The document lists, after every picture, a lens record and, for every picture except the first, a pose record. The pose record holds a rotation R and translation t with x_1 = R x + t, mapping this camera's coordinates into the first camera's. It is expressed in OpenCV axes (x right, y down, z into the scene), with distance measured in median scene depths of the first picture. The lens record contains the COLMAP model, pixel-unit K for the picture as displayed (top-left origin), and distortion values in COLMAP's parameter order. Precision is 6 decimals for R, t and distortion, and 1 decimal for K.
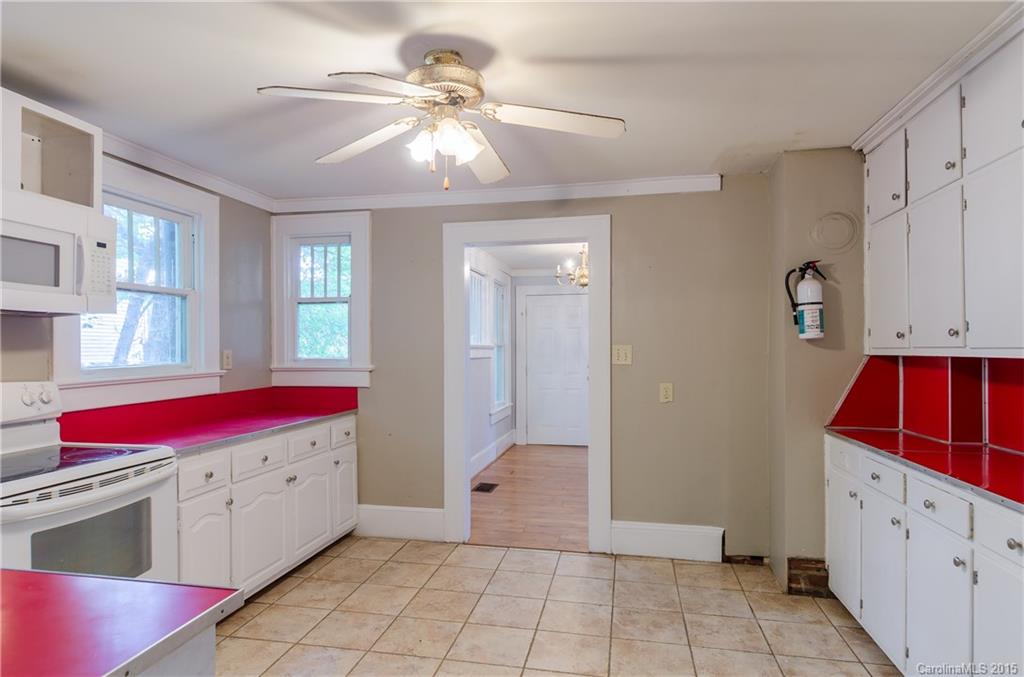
lens RADIAL K [[600.1, 0, 517.0], [0, 600.1, 350.8], [0, 0, 1]] dist [-0.004420, -0.001392]
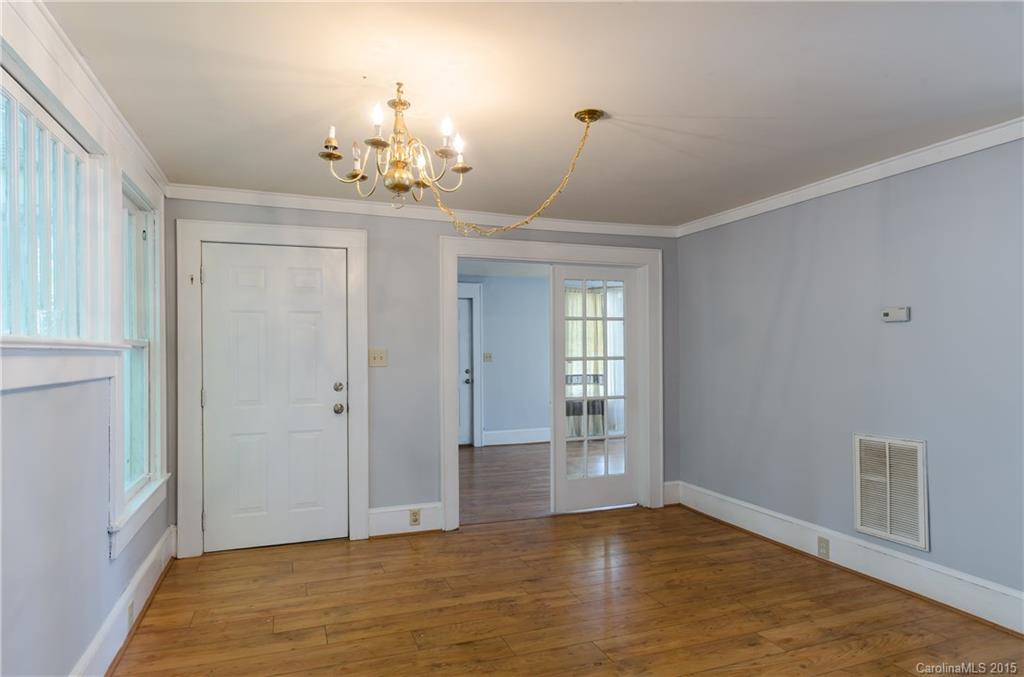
lens RADIAL K [[600.1, 0, 508.1], [0, 600.1, 349.2], [0, 0, 1]] dist [-0.004420, -0.001392]
pose [[0.858221, 0.001579, 0.513278, -0.022208], [0.002037, 0.999977, -0.006483, -0.002649], [-0.513277, 0.006610, 0.858198, 0.522456]]
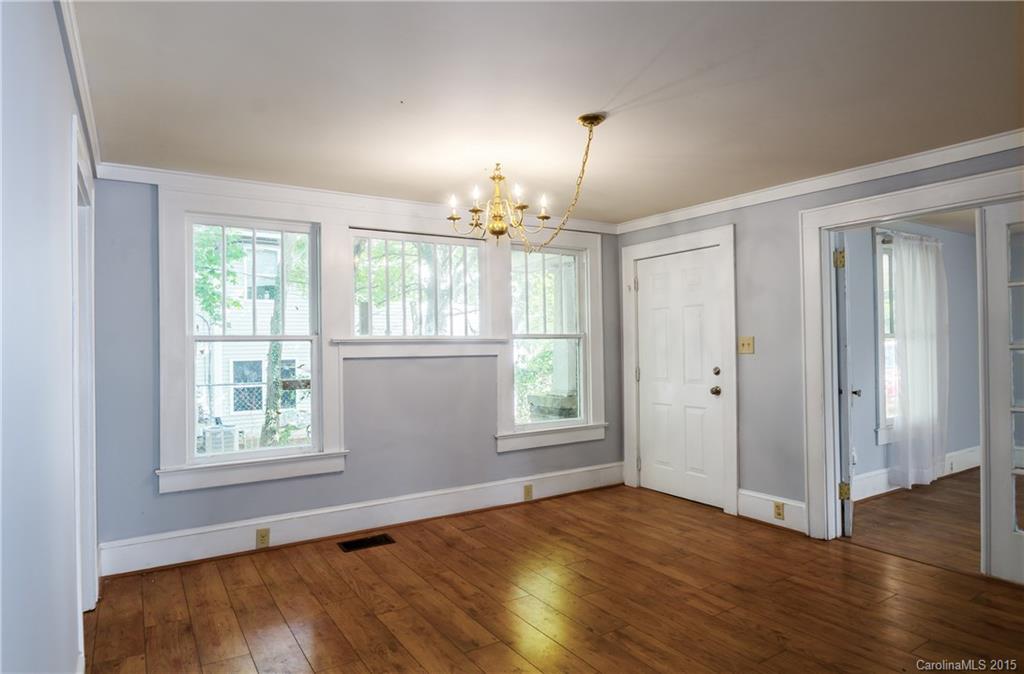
lens RADIAL K [[600.1, 0, 502.0], [0, 600.1, 339.6], [0, 0, 1]] dist [-0.004420, -0.001392]
pose [[0.675924, -0.012115, -0.736872, 0.446101], [0.010104, 0.999923, -0.007171, -0.001452], [0.736902, -0.002598, 0.675994, 0.501452]]
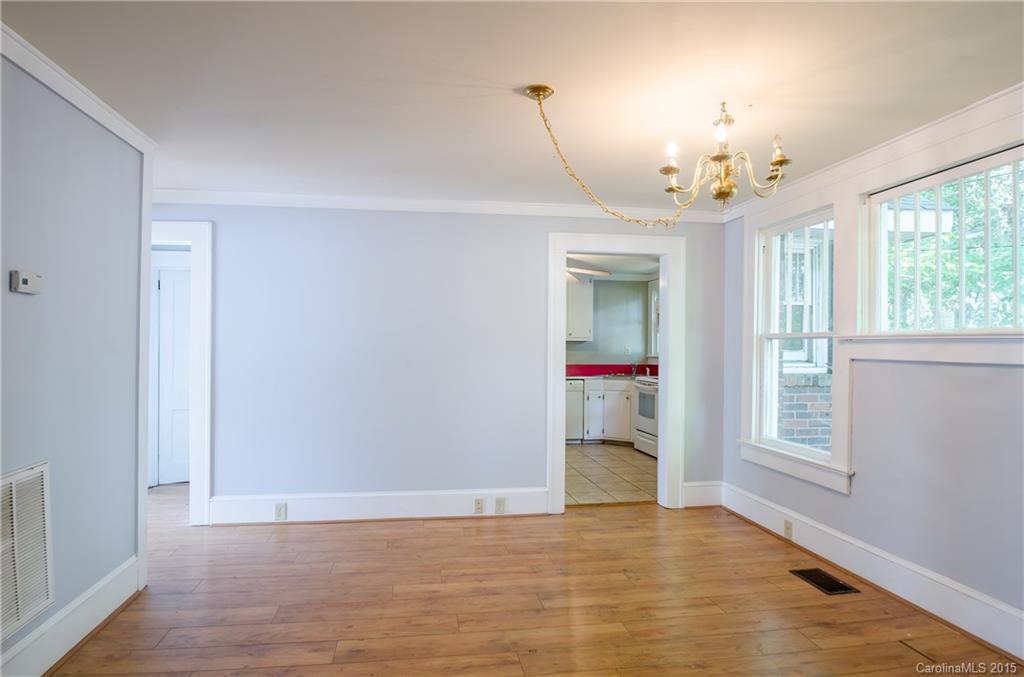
lens RADIAL K [[600.1, 0, 516.3], [0, 600.1, 342.5], [0, 0, 1]] dist [-0.004420, -0.001392]
pose [[-0.936607, -0.005993, -0.350331, 0.335680], [-0.006069, 0.999981, -0.000881, -0.000405], [0.350330, 0.001301, -0.936625, 1.121120]]
